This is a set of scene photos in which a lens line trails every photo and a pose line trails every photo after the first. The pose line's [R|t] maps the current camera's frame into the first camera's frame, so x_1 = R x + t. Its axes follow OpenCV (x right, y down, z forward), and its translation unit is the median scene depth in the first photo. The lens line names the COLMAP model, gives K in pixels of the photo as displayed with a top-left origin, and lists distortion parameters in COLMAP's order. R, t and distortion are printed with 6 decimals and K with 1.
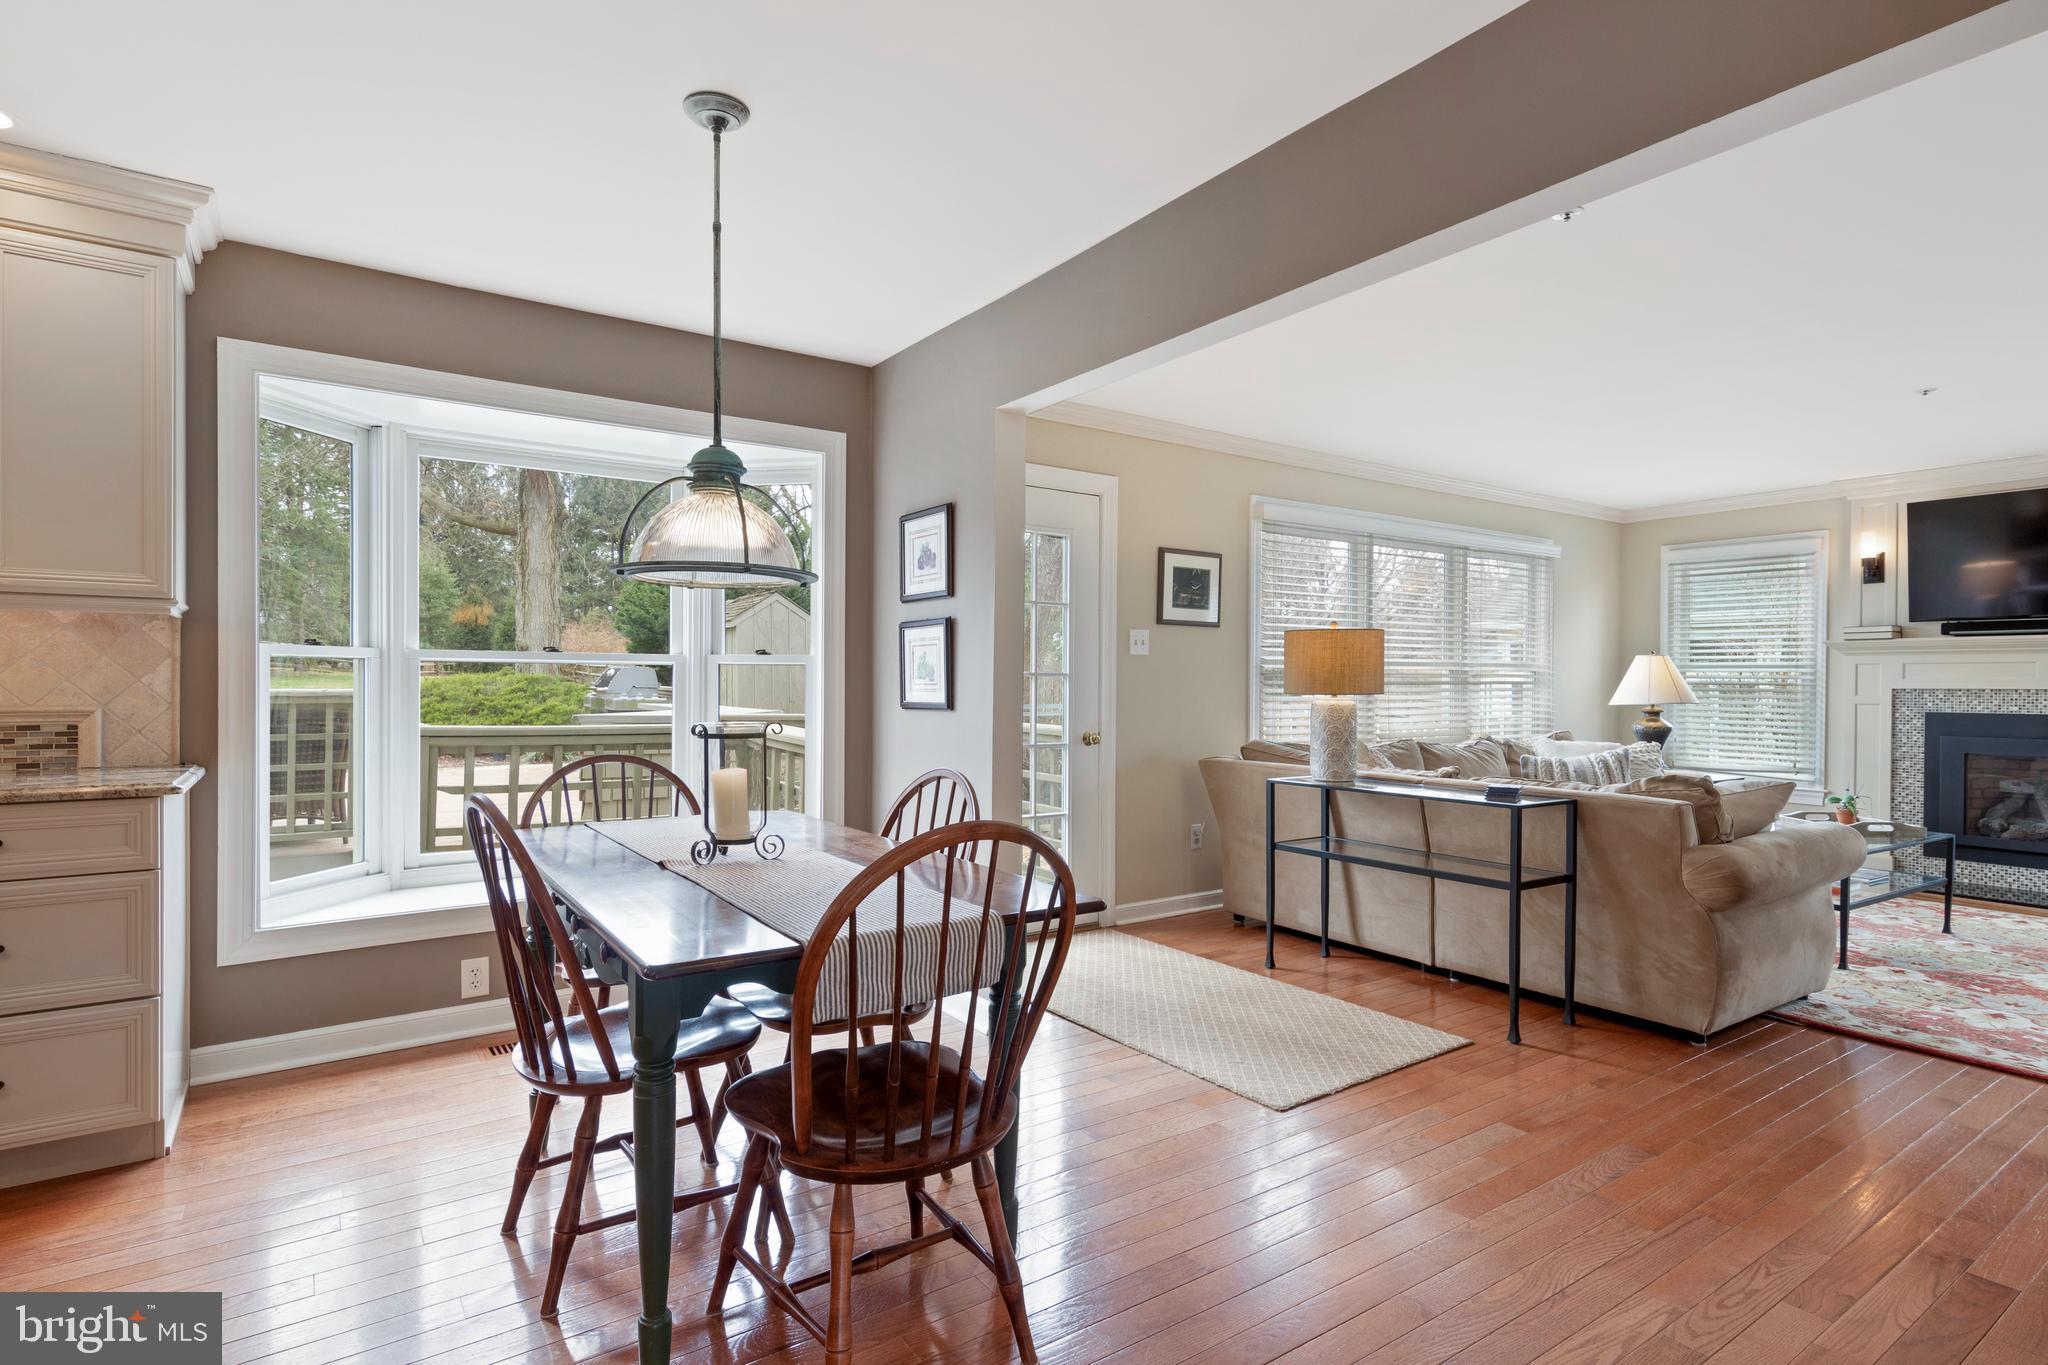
lens RADIAL K [[1042.5, 0, 1013.9], [0, 1042.5, 692.8], [0, 0, 1]] dist [0.013483, -0.005358]
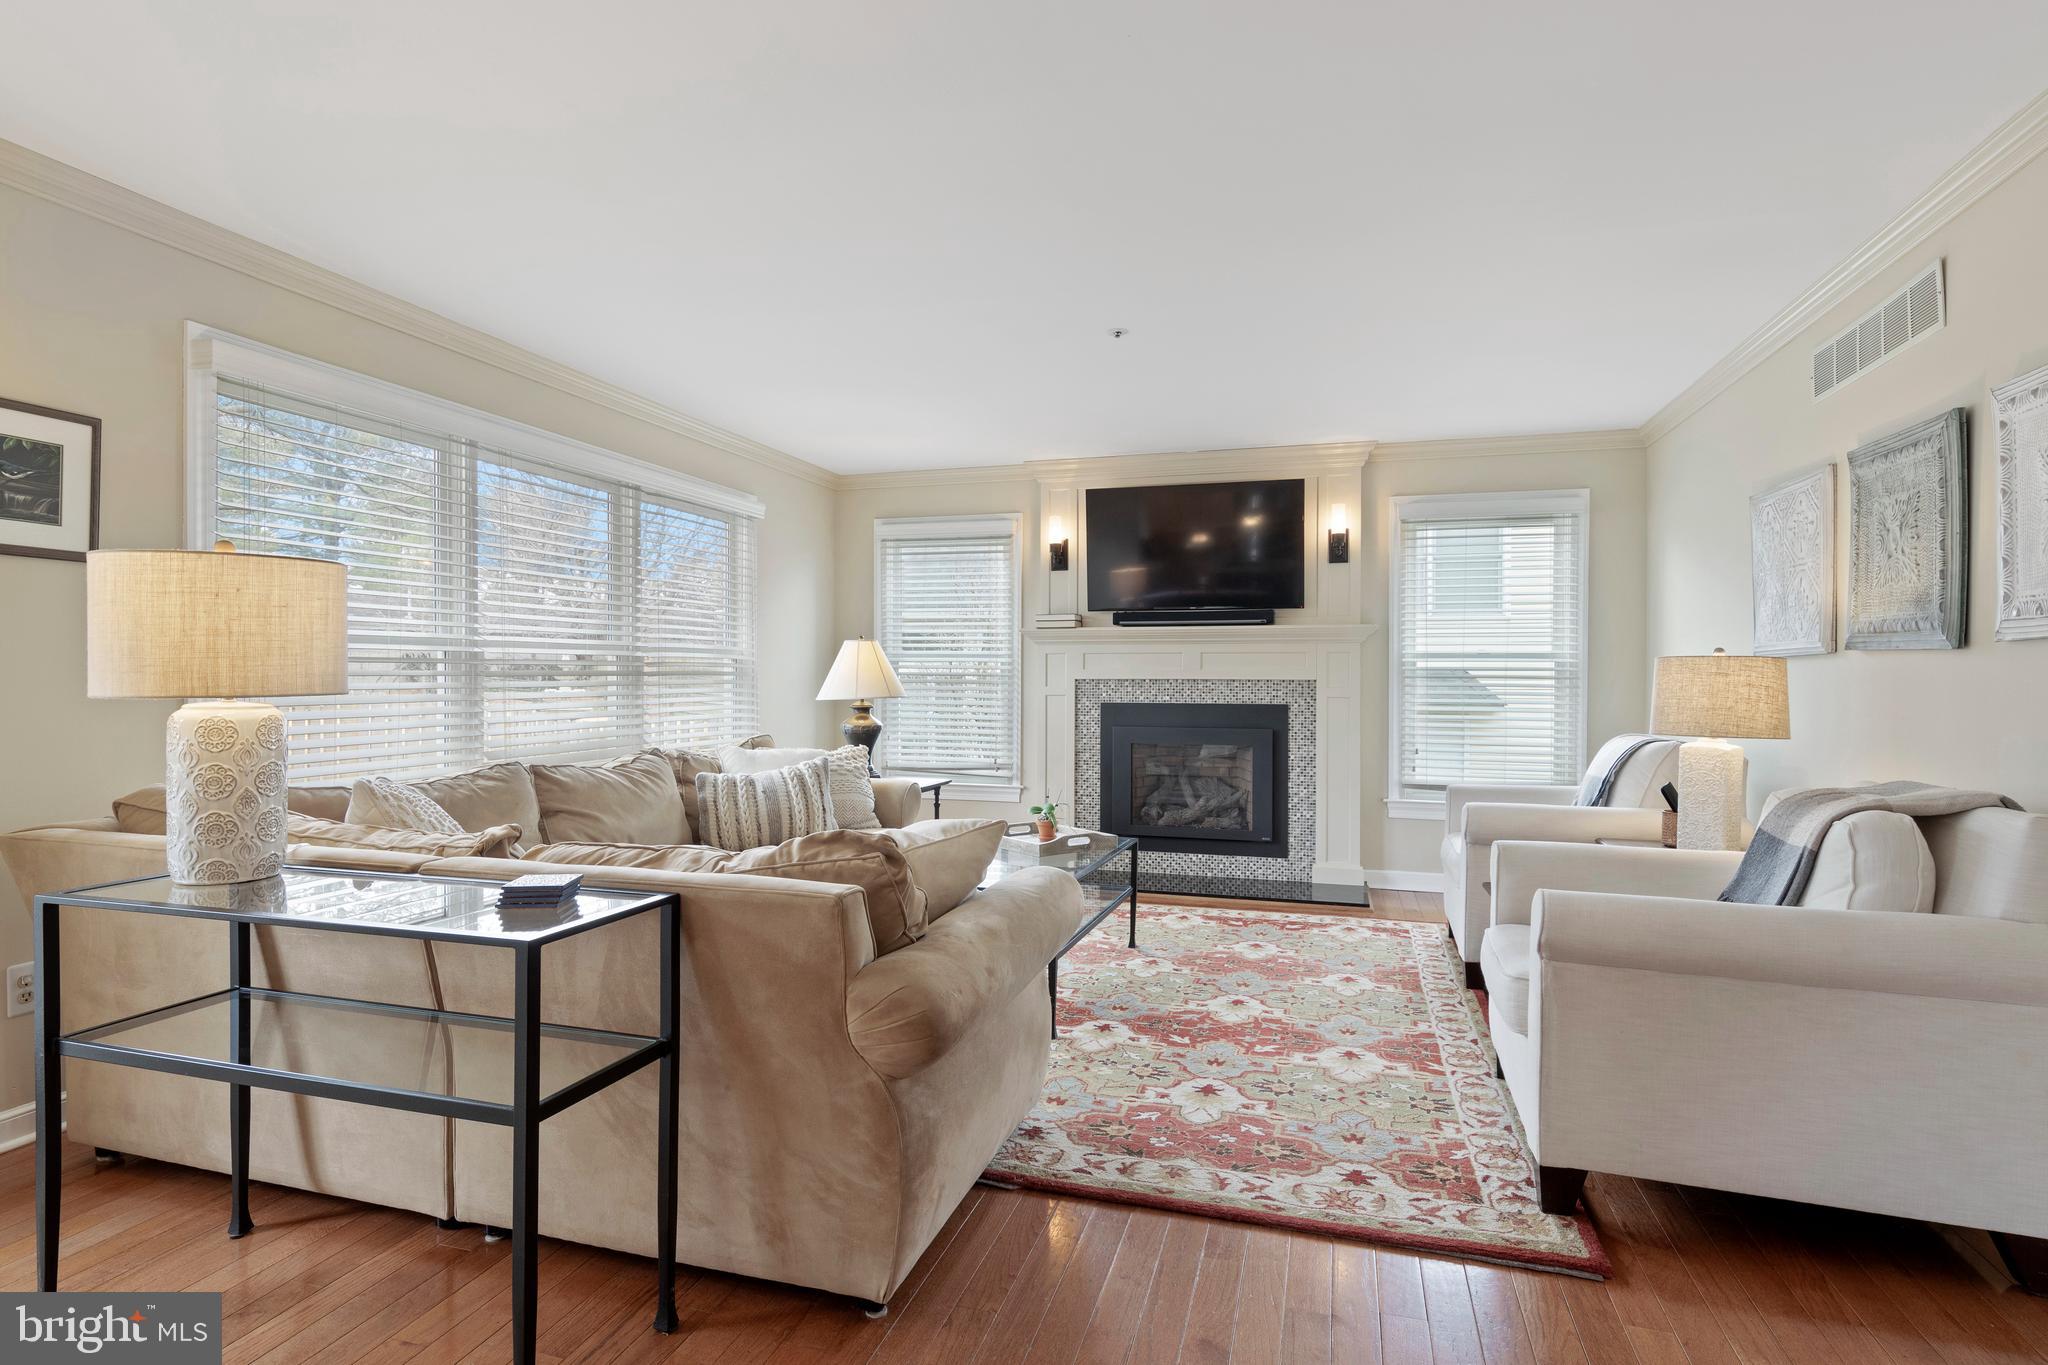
lens RADIAL K [[1042.5, 0, 1021.9], [0, 1042.5, 680.0], [0, 0, 1]] dist [0.013483, -0.005358]
pose [[0.783216, -0.004184, 0.621735, 0.234181], [0.007011, 0.999973, -0.002104, -0.001752], [-0.621710, 0.006007, 0.783225, 0.325296]]
